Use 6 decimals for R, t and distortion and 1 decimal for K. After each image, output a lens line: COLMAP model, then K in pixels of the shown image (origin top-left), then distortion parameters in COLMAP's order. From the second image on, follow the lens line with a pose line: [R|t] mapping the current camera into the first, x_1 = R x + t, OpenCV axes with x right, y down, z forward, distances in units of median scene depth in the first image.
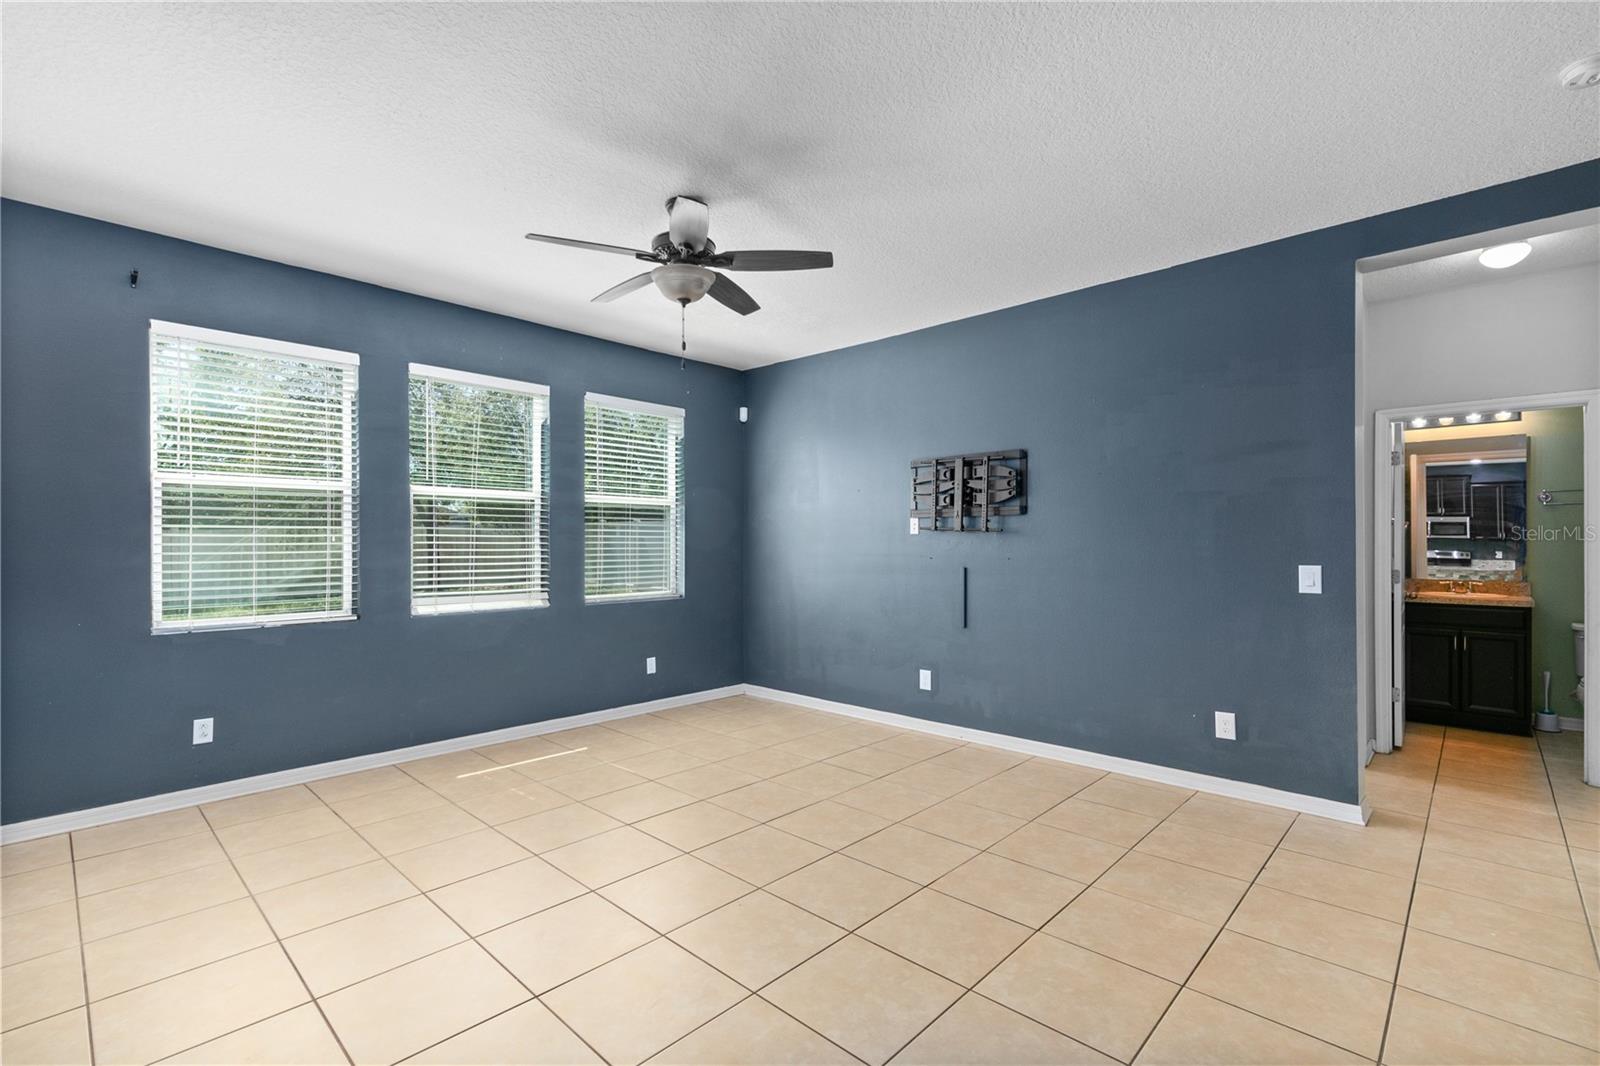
lens RADIAL K [[714.5, 0, 793.5], [0, 714.5, 541.8], [0, 0, 1]] dist [0.004291, -0.000310]
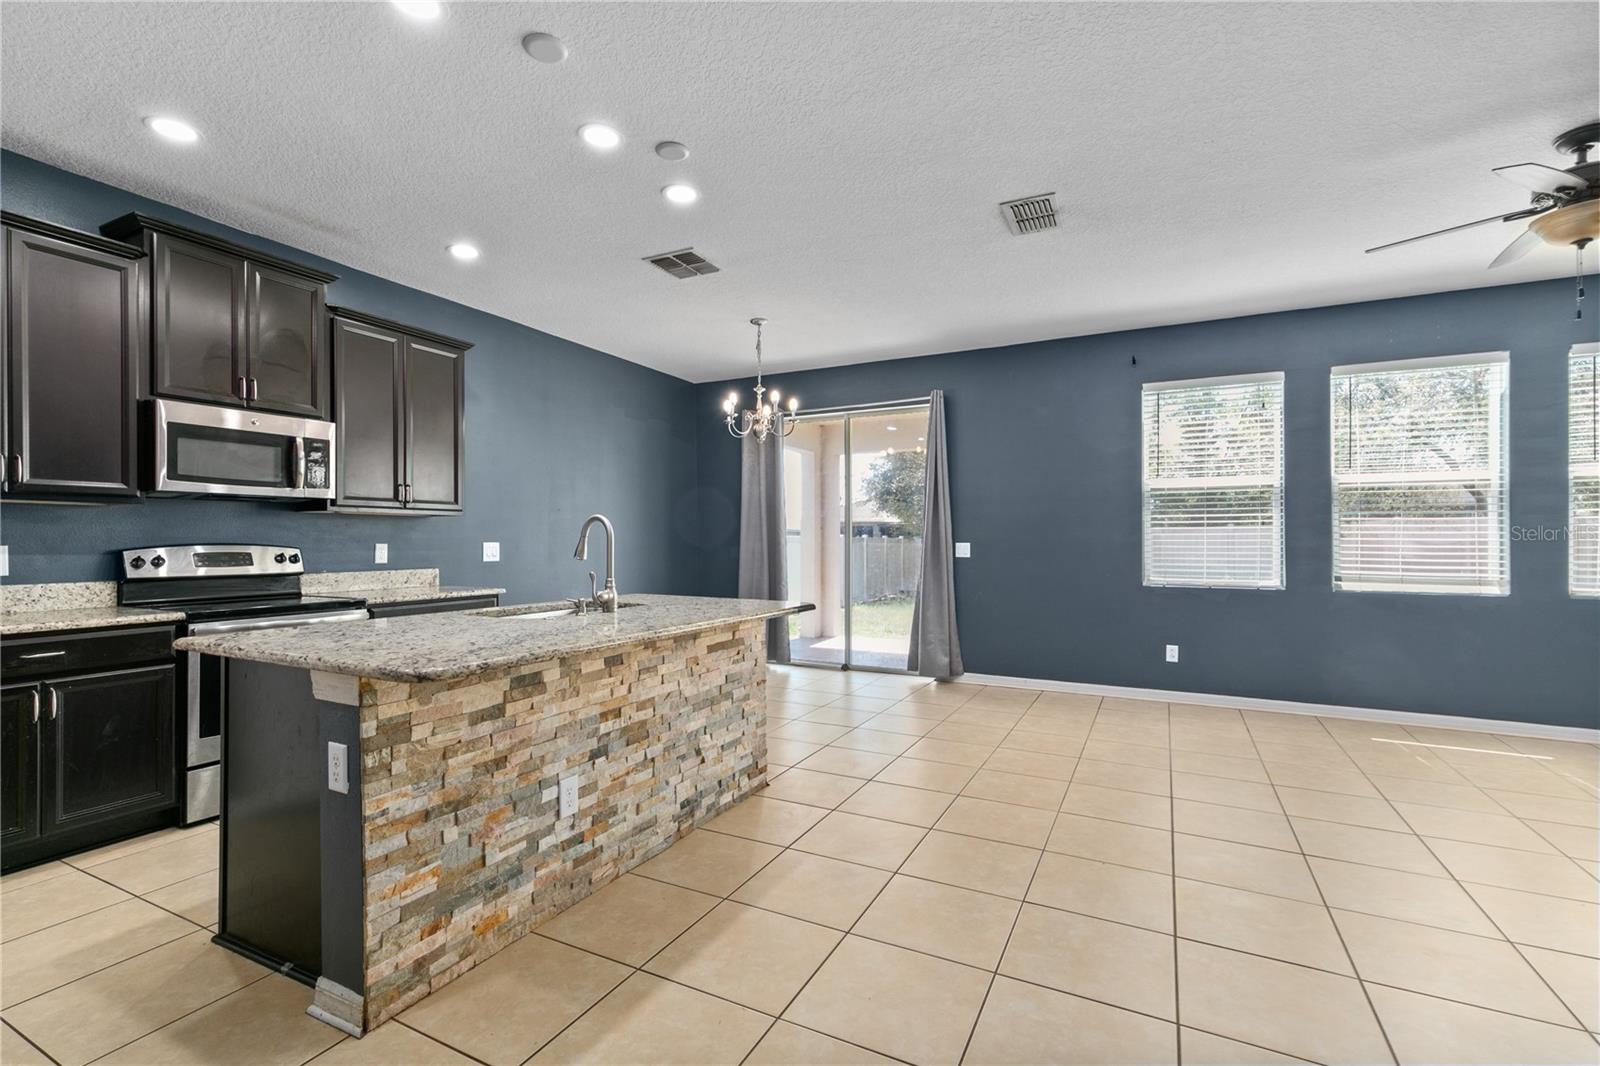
lens RADIAL K [[714.5, 0, 793.5], [0, 714.5, 541.8], [0, 0, 1]] dist [0.004291, -0.000310]
pose [[0.281122, 0.003460, -0.959666, 0.301801], [-0.001366, 0.999994, 0.003206, 0.023520], [0.959671, 0.000409, 0.281125, -0.133680]]
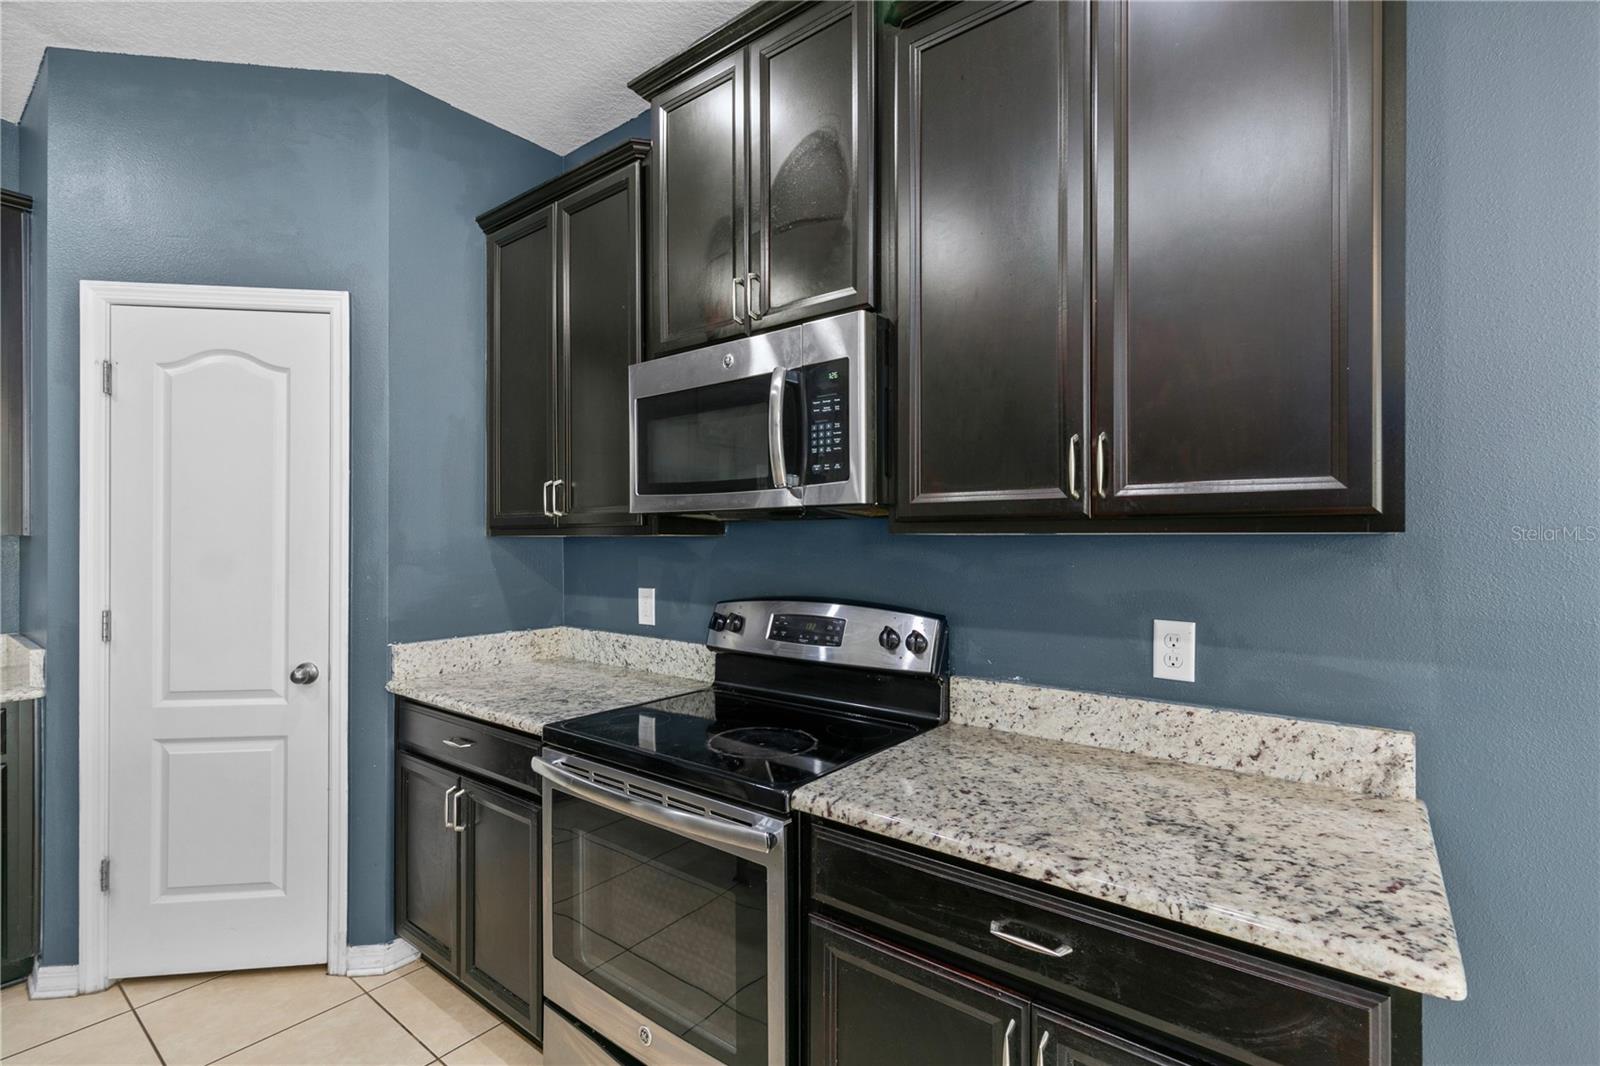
lens RADIAL K [[721.1, 0, 796.1], [0, 721.1, 537.9], [0, 0, 1]] dist [0.003727, -0.000087]
pose [[-0.995067, 0.002784, -0.099167, -0.588609], [0.002727, 0.999996, 0.000717, -0.008472], [0.099169, 0.000443, -0.995071, -0.089200]]
